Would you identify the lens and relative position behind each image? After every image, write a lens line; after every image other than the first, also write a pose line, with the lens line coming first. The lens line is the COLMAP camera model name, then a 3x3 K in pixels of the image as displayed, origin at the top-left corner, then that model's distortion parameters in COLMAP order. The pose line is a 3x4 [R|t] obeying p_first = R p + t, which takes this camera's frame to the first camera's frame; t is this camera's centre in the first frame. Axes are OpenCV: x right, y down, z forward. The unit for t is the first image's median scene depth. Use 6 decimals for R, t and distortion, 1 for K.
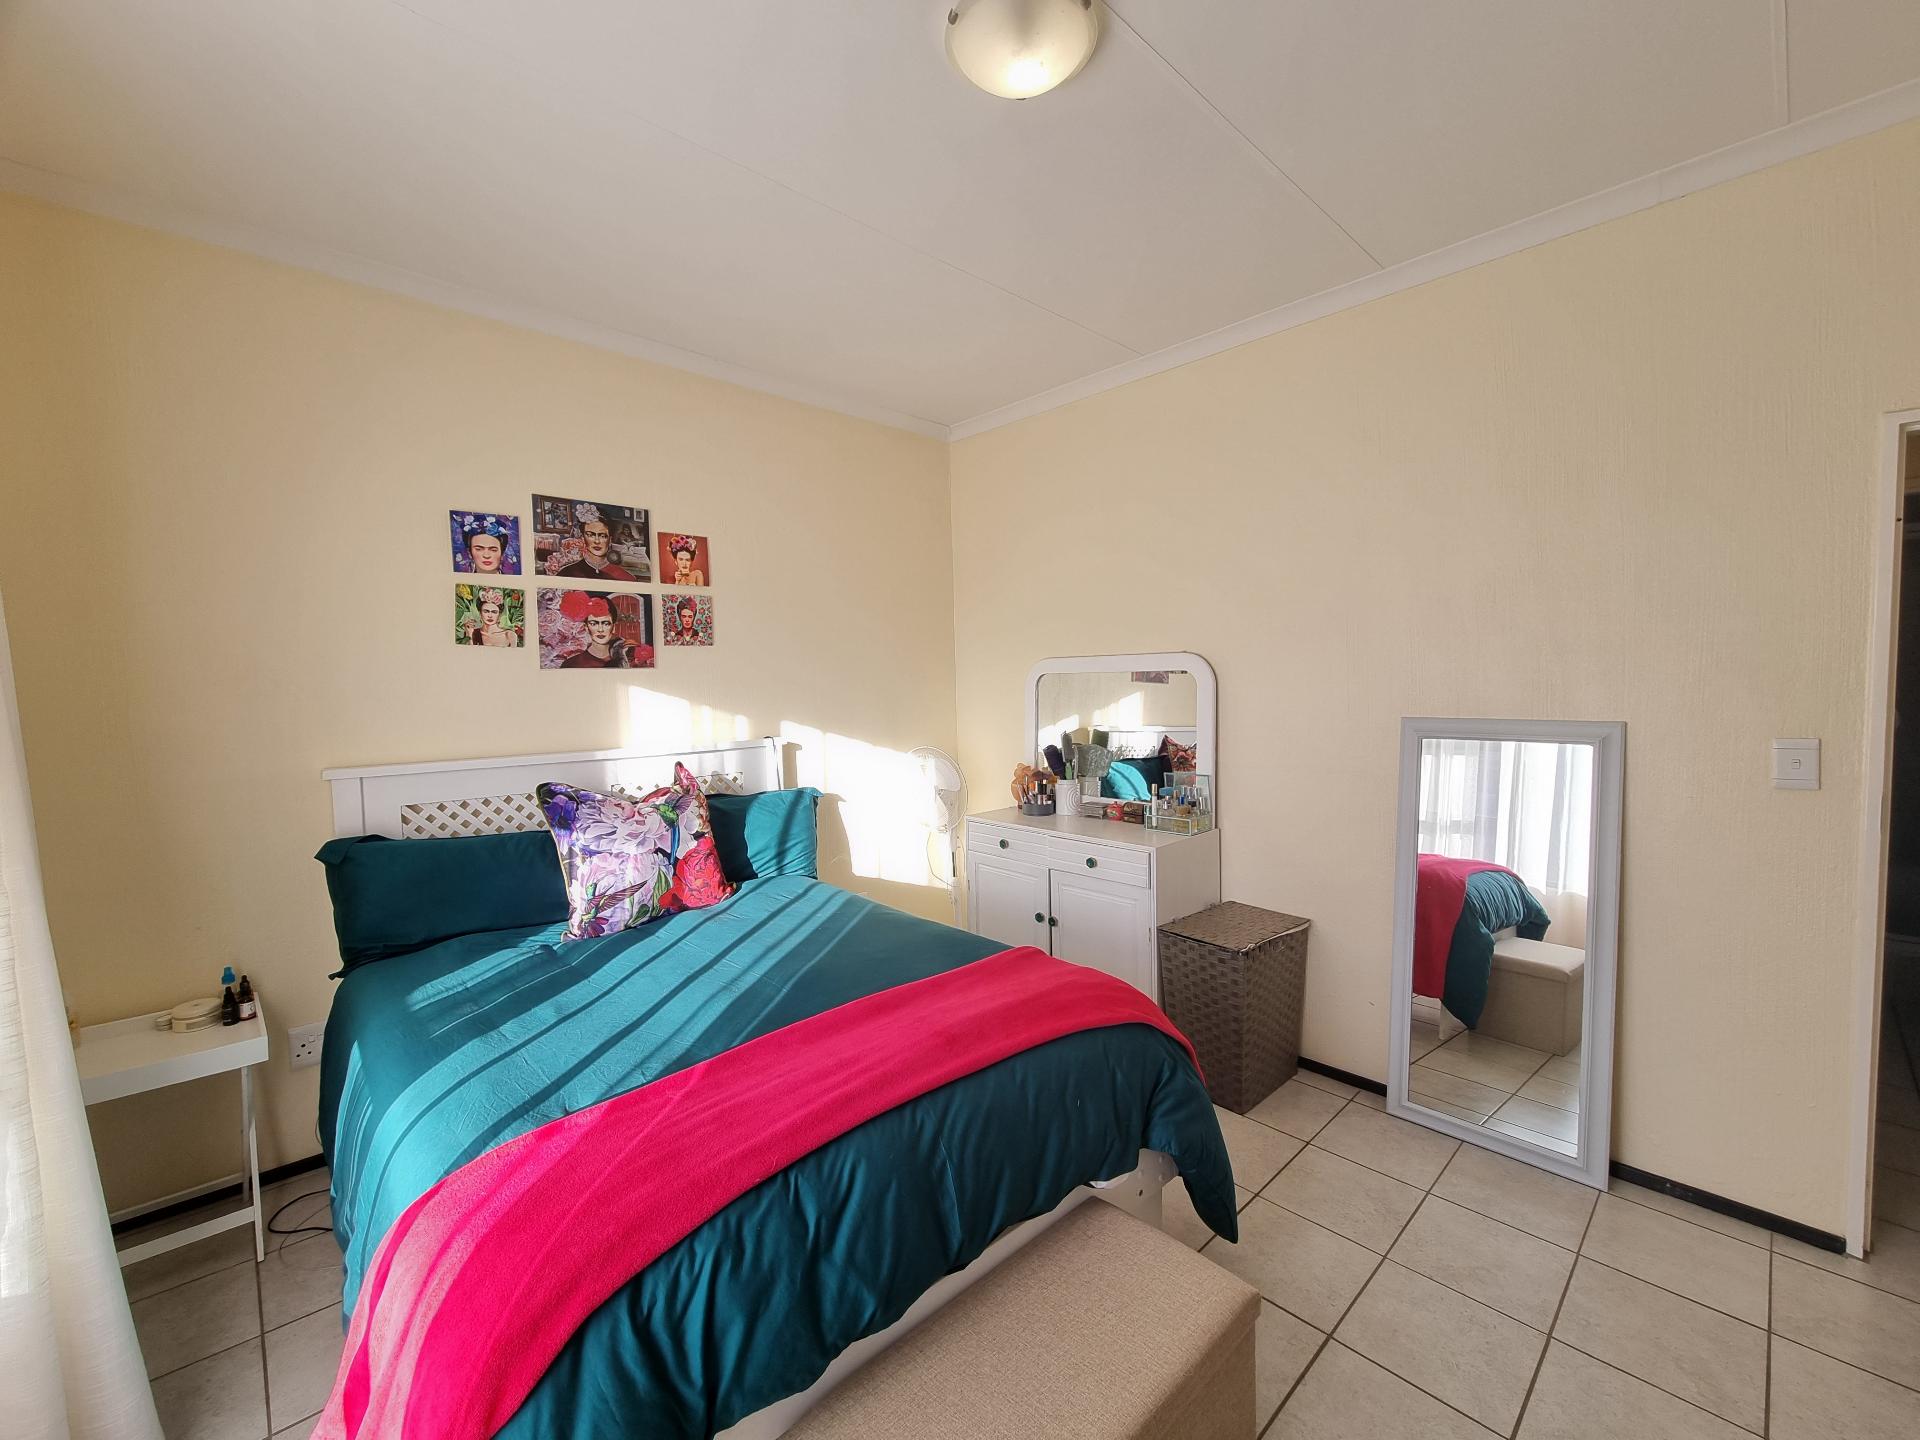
lens RADIAL K [[782.1, 0, 964.7], [0, 782.1, 729.7], [0, 0, 1]] dist [0.002262, -0.003360]
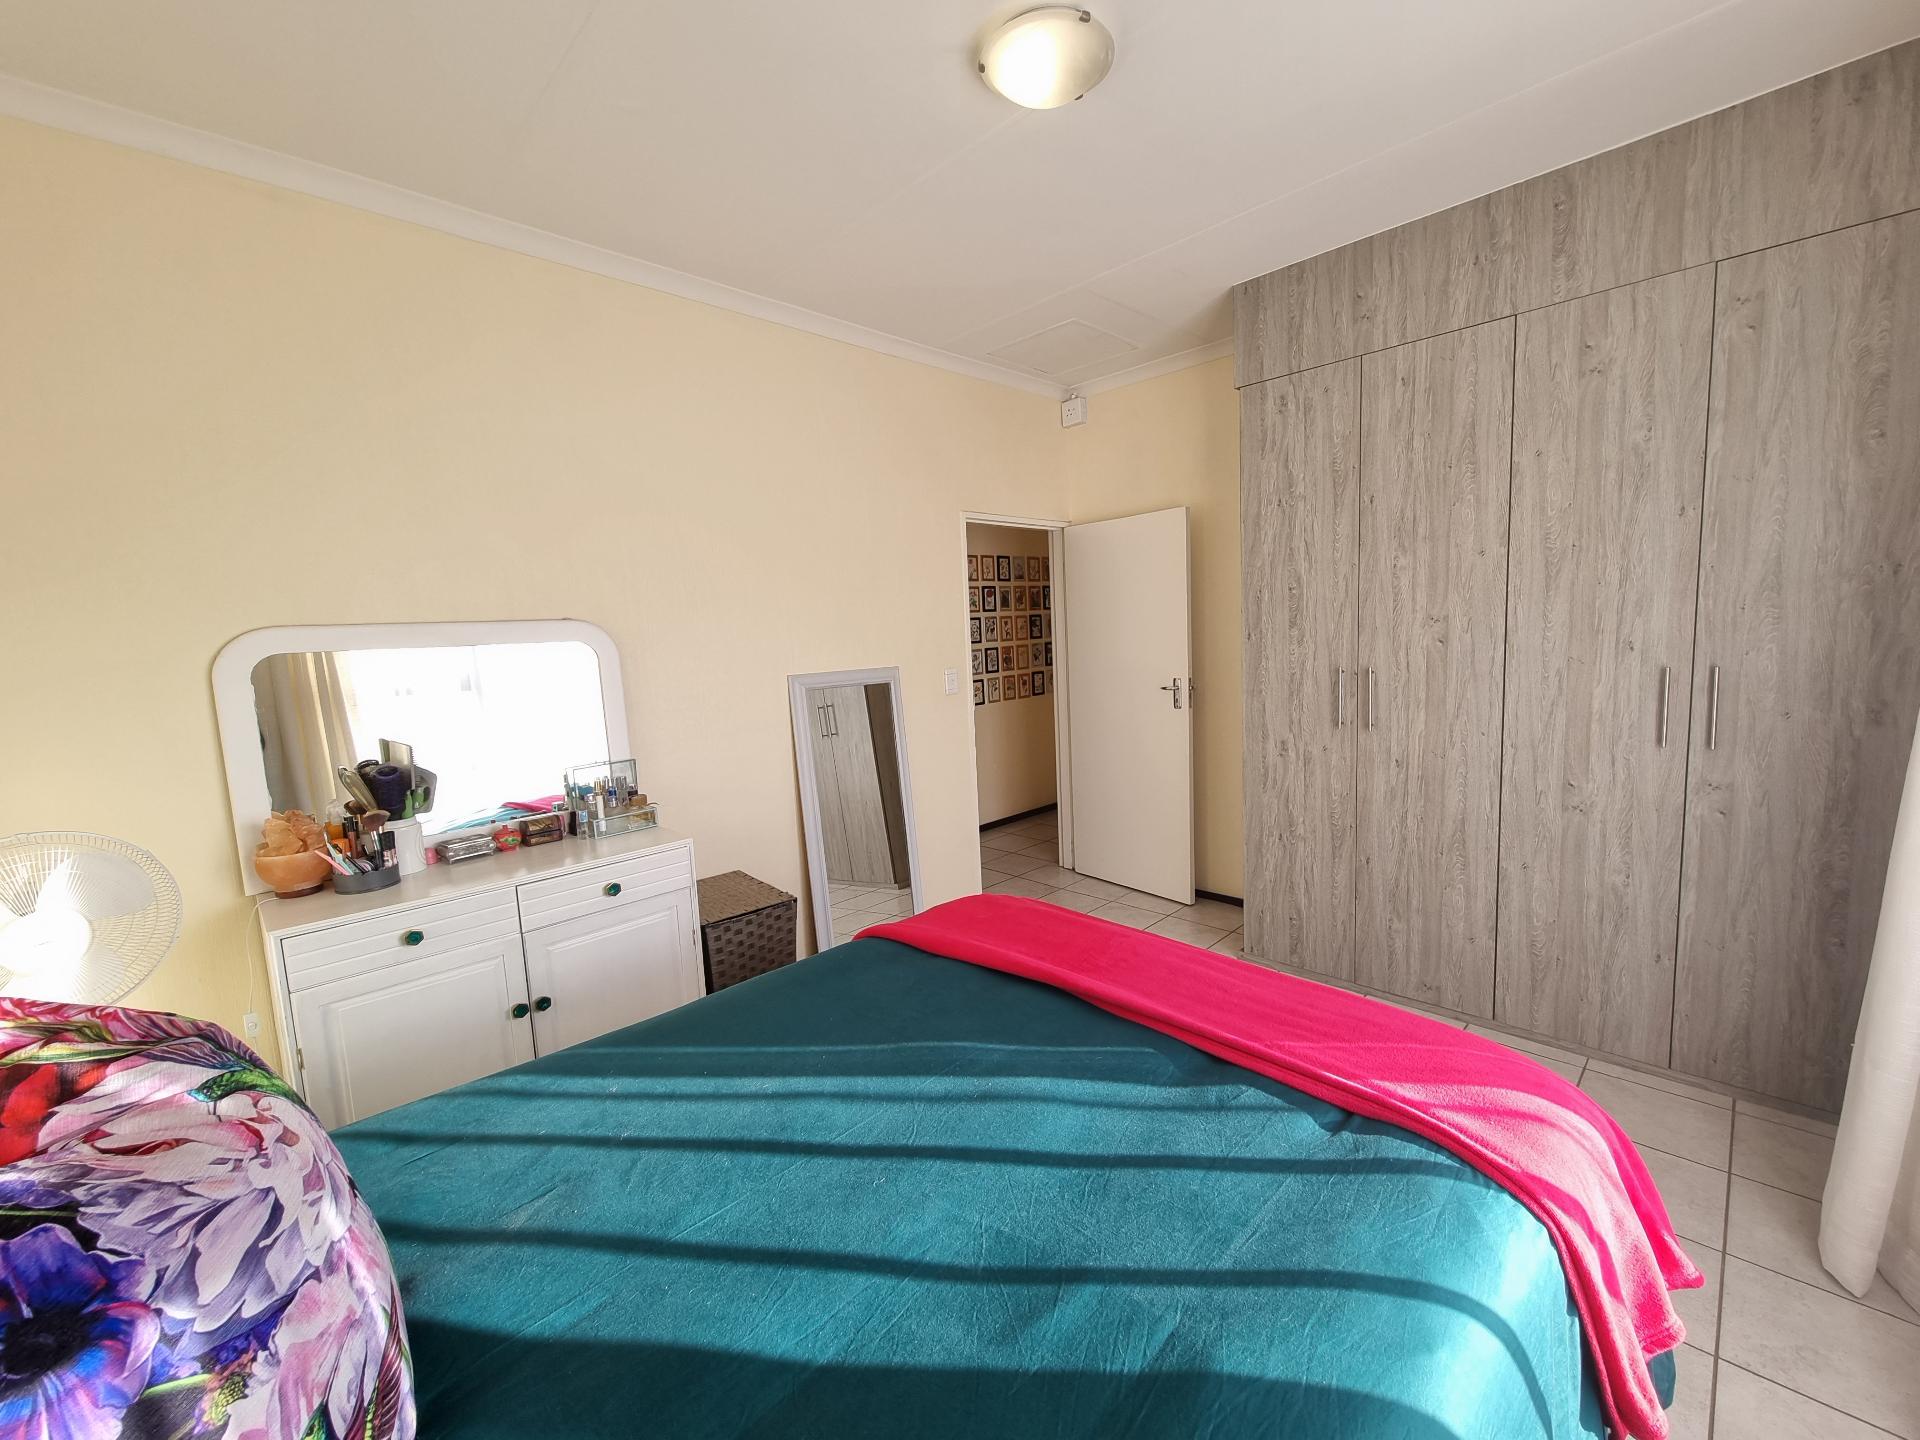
lens RADIAL K [[782.1, 0, 995.8], [0, 782.1, 718.5], [0, 0, 1]] dist [0.002262, -0.003360]
pose [[-0.028470, -0.097948, 0.994784, -0.703219], [0.112728, 0.988524, 0.100558, -0.035581], [-0.993218, 0.115002, -0.017101, 0.733019]]
